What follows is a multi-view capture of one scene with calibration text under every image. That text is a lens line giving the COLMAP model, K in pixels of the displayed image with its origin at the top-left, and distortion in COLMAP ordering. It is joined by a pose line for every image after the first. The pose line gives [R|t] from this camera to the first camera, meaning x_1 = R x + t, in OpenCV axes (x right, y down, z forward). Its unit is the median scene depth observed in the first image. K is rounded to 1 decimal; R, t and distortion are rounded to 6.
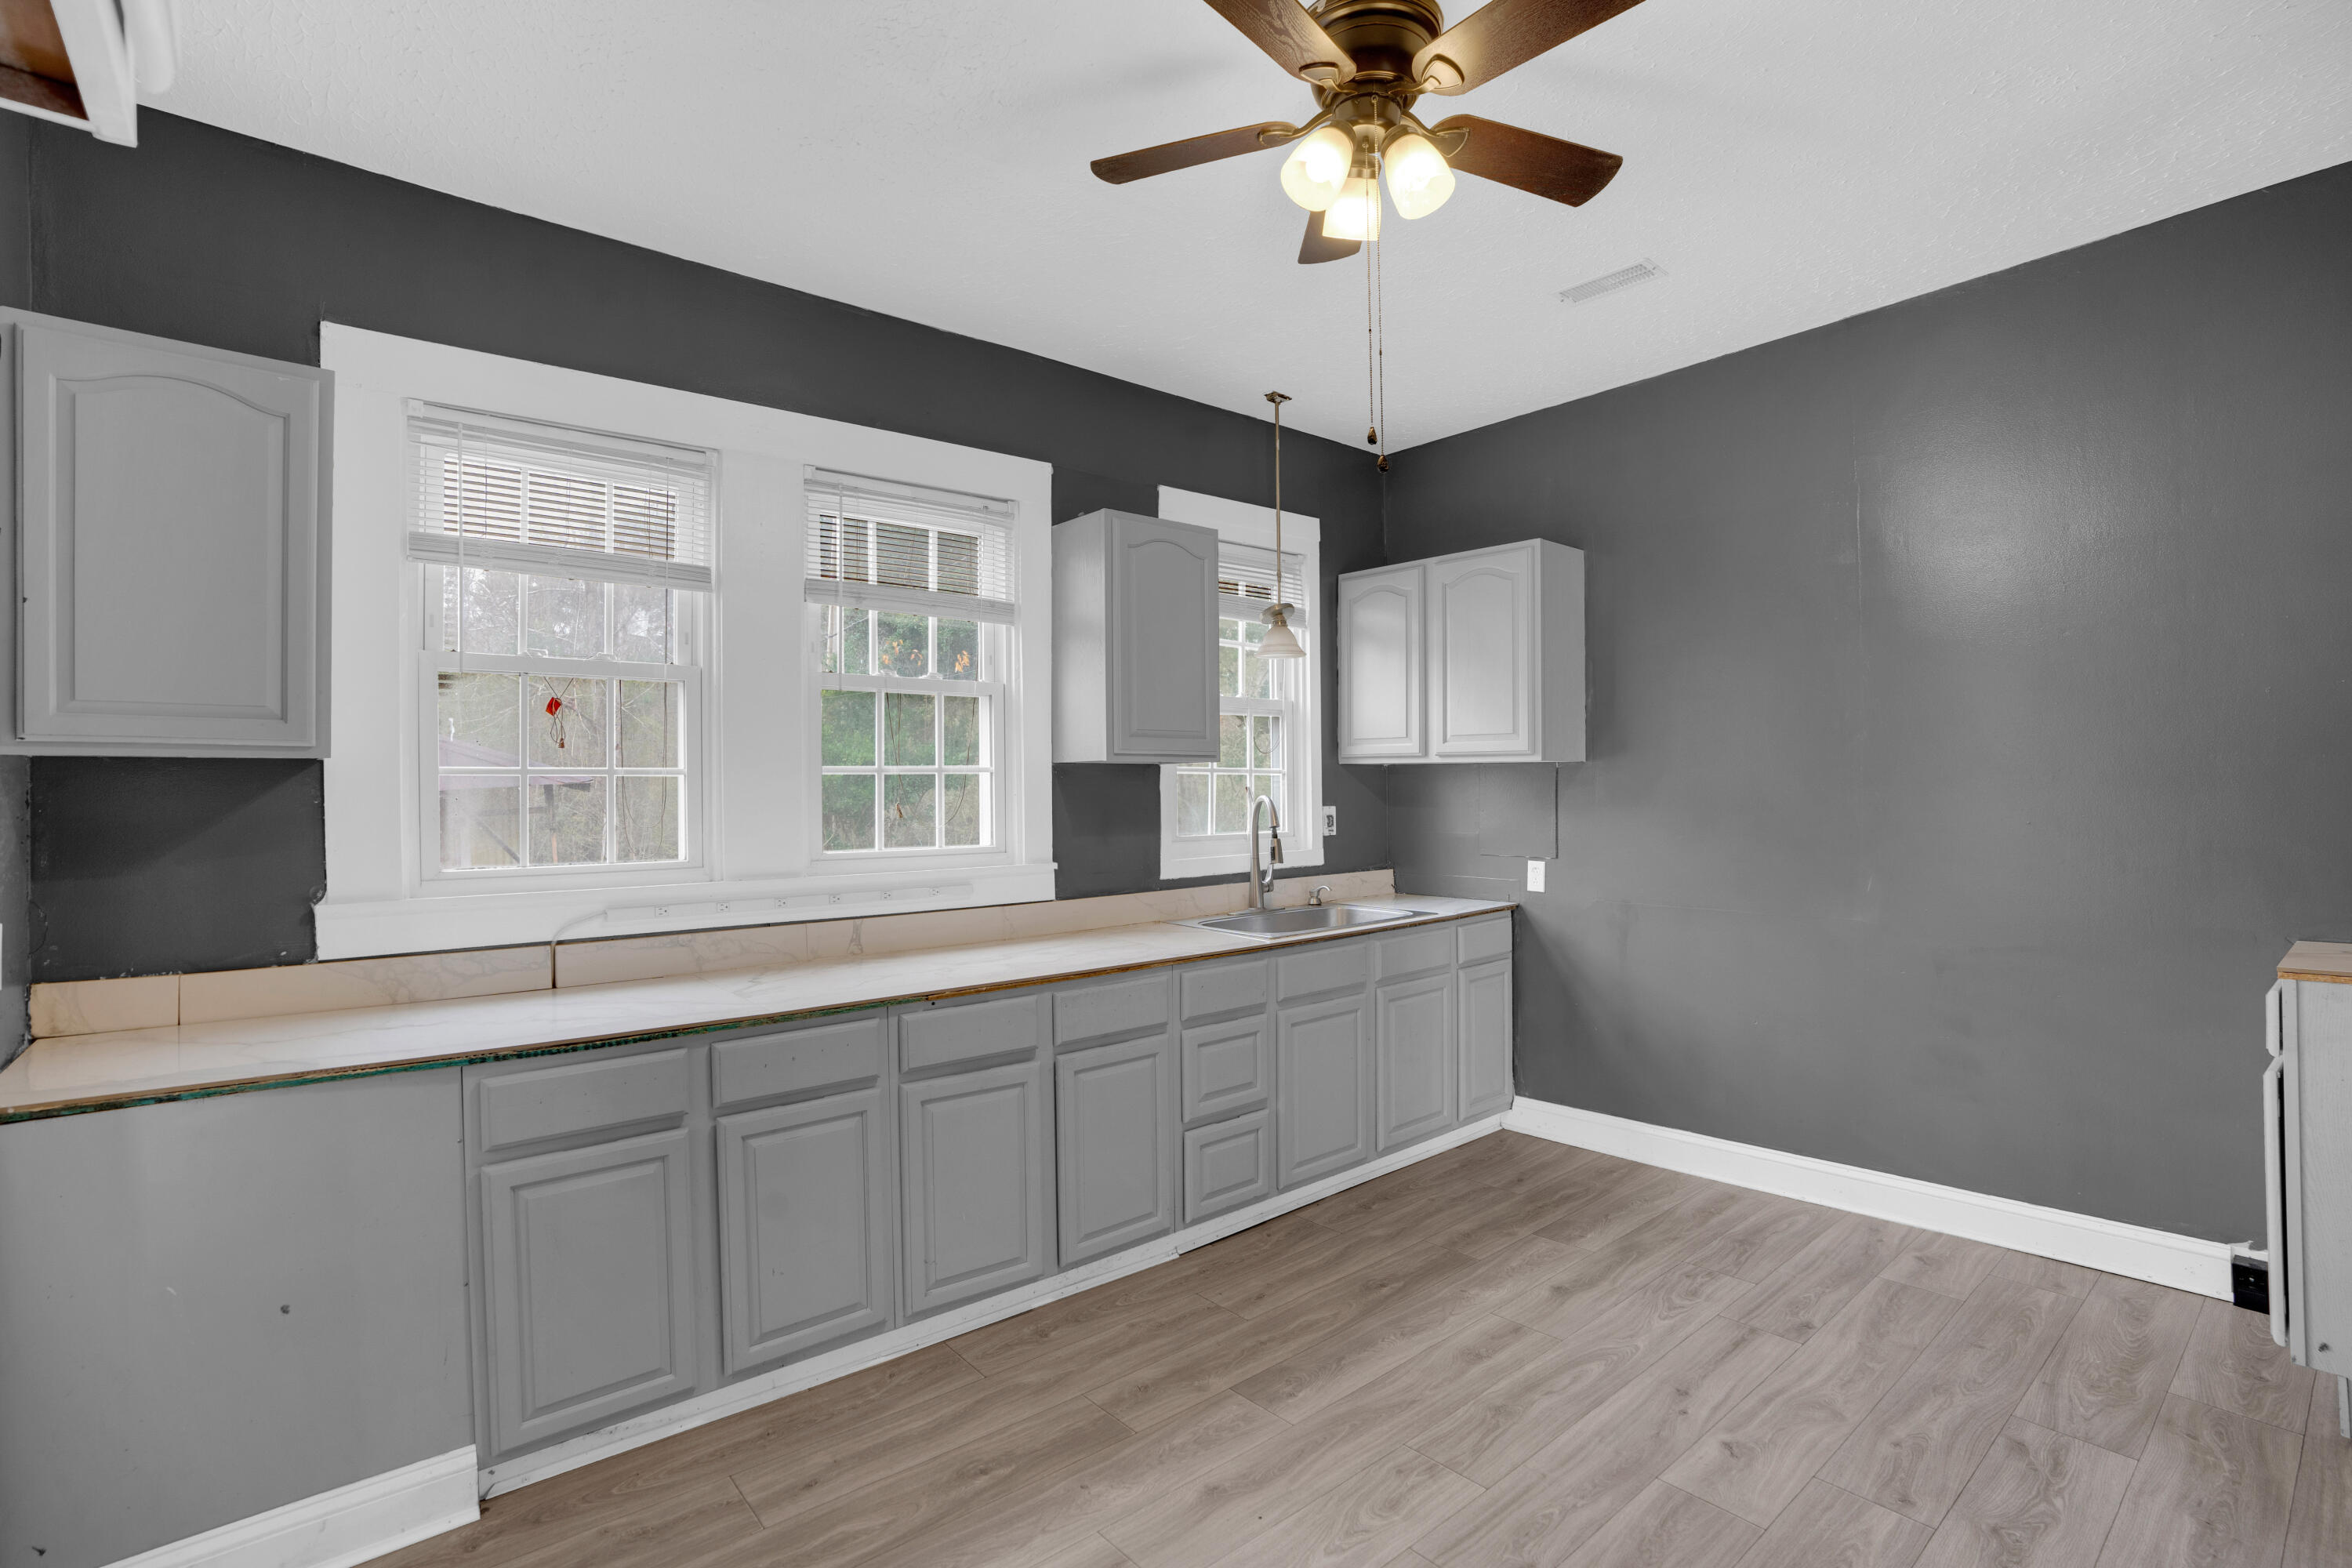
lens RADIAL K [[1110.5, 0, 1176.3], [0, 1110.5, 762.4], [0, 0, 1]] dist [-0.063684, 0.026919]
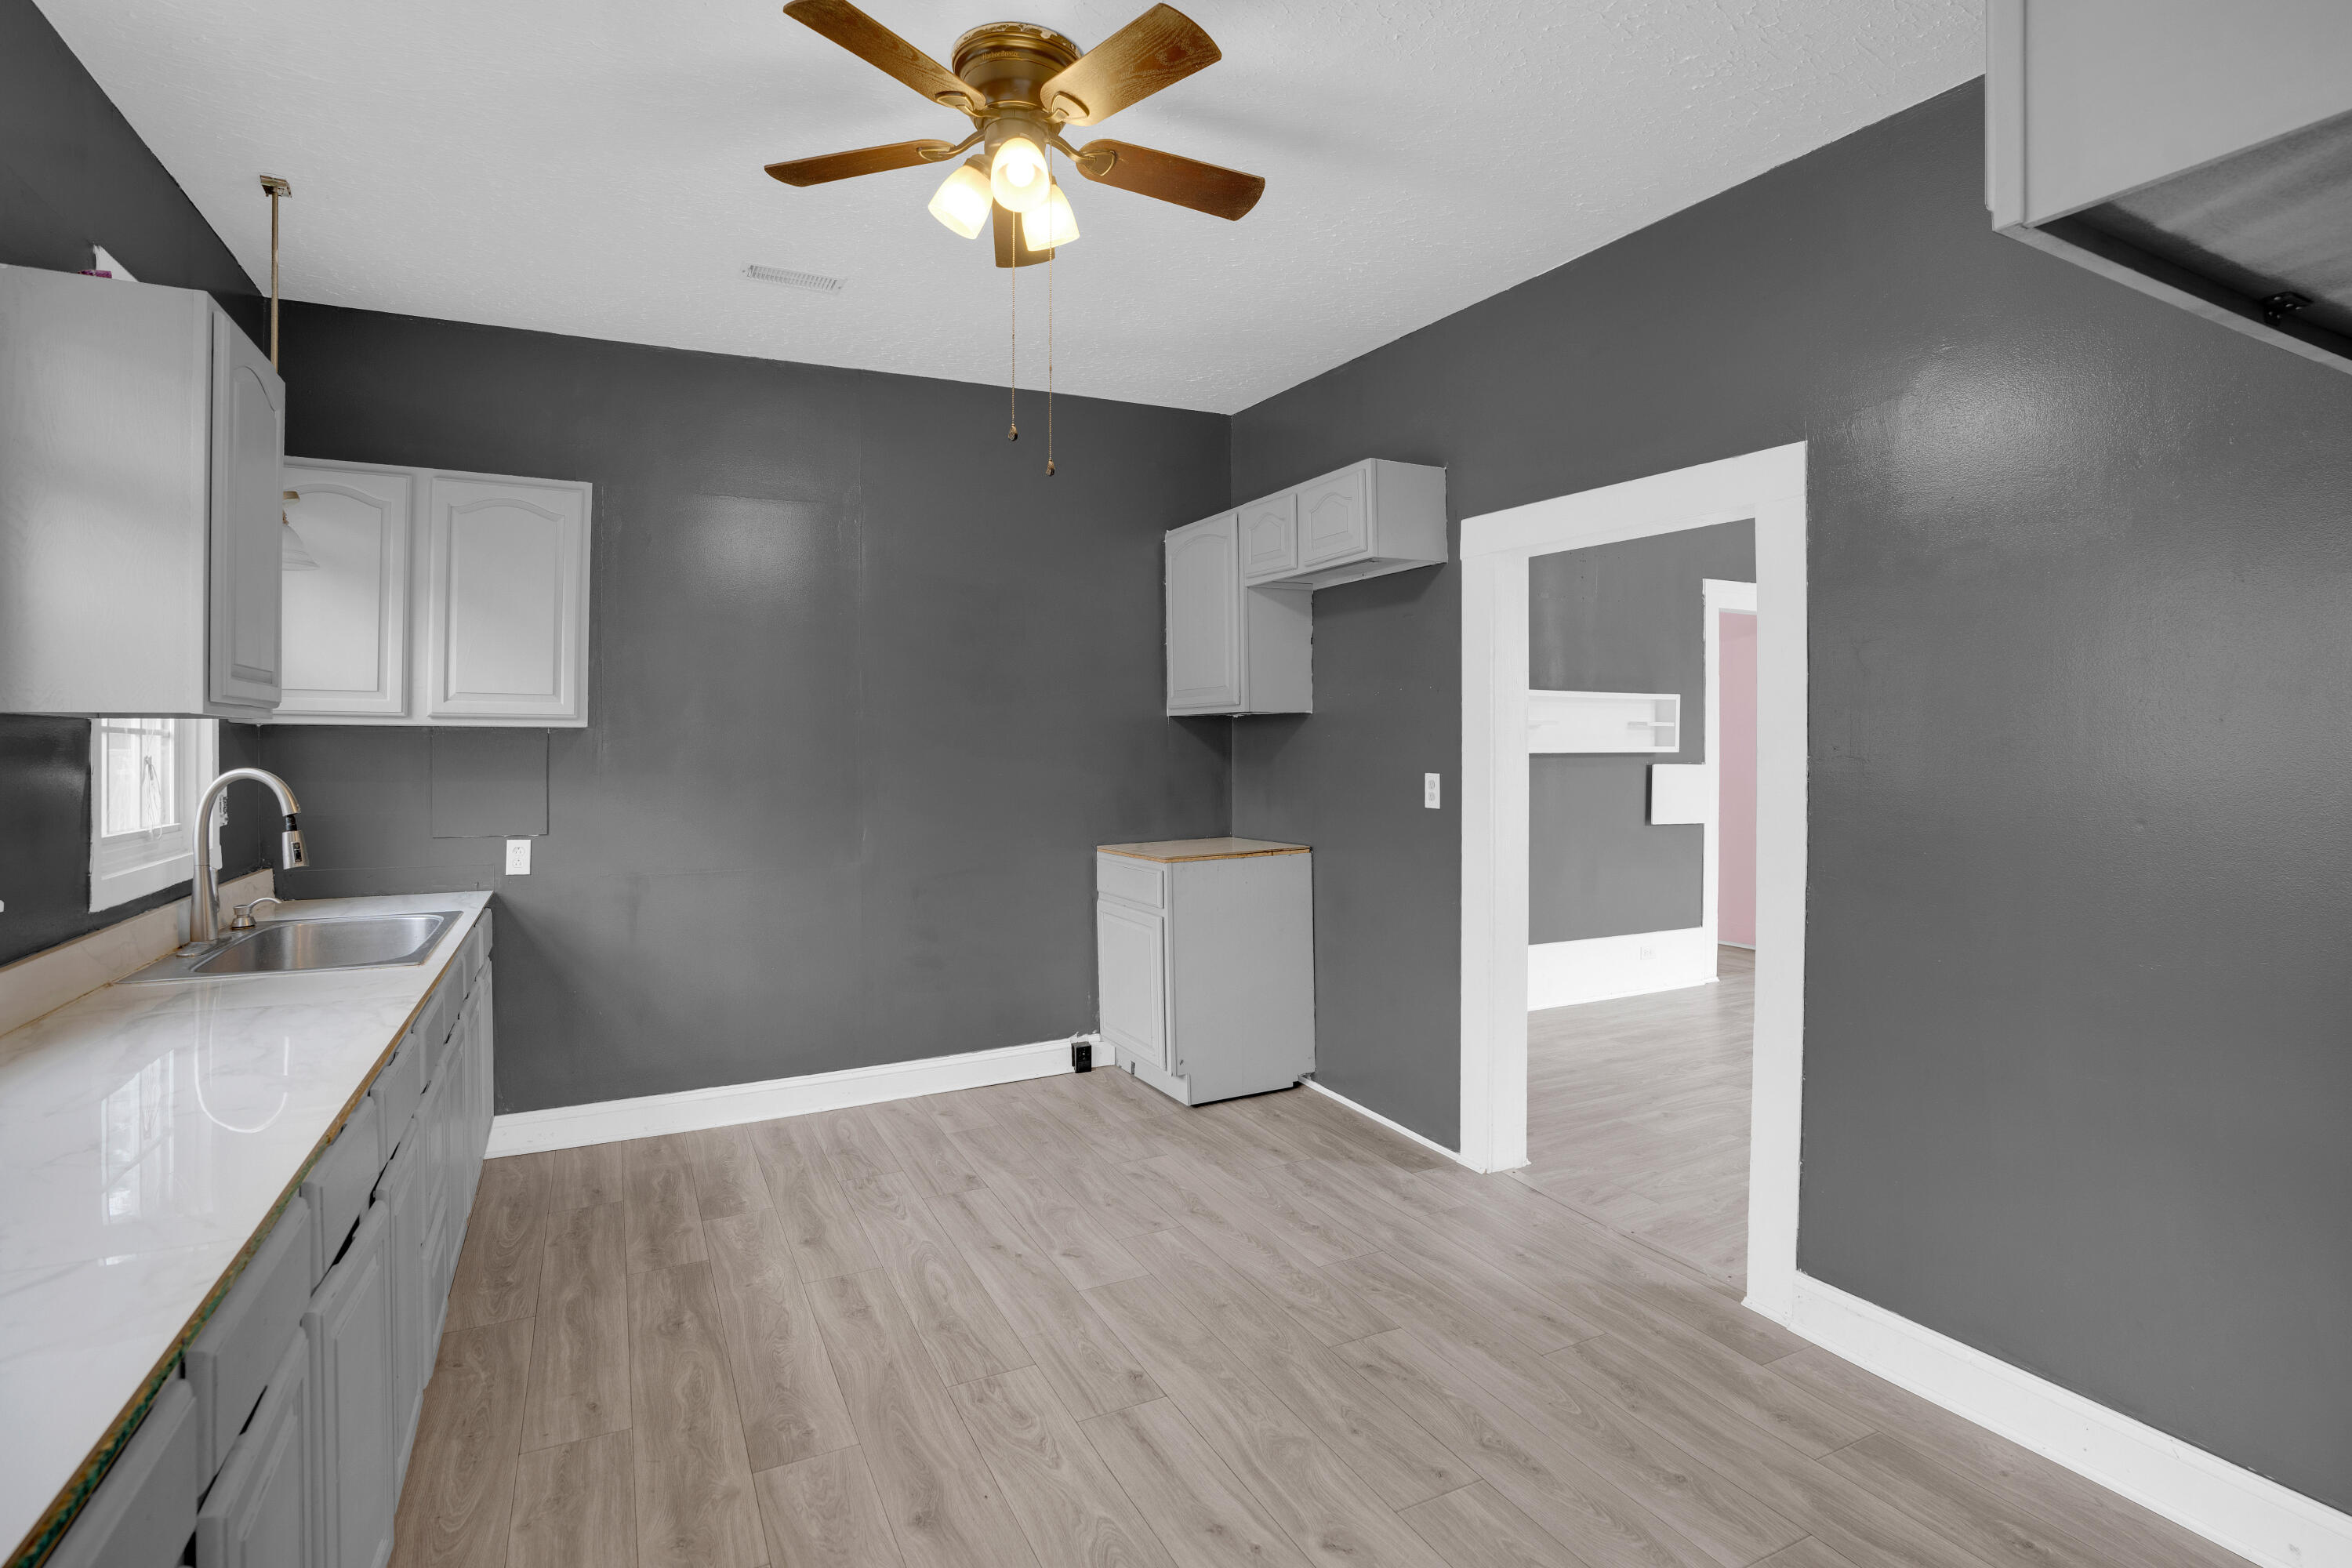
lens RADIAL K [[1151.4, 0, 1173.4], [0, 1151.4, 722.8], [0, 0, 1]] dist [-0.055635, 0.027922]
pose [[0.234210, 0.021983, 0.971937, -0.645690], [-0.022043, 0.999607, -0.017297, 0.000772], [-0.971936, -0.017373, 0.234603, 0.429251]]
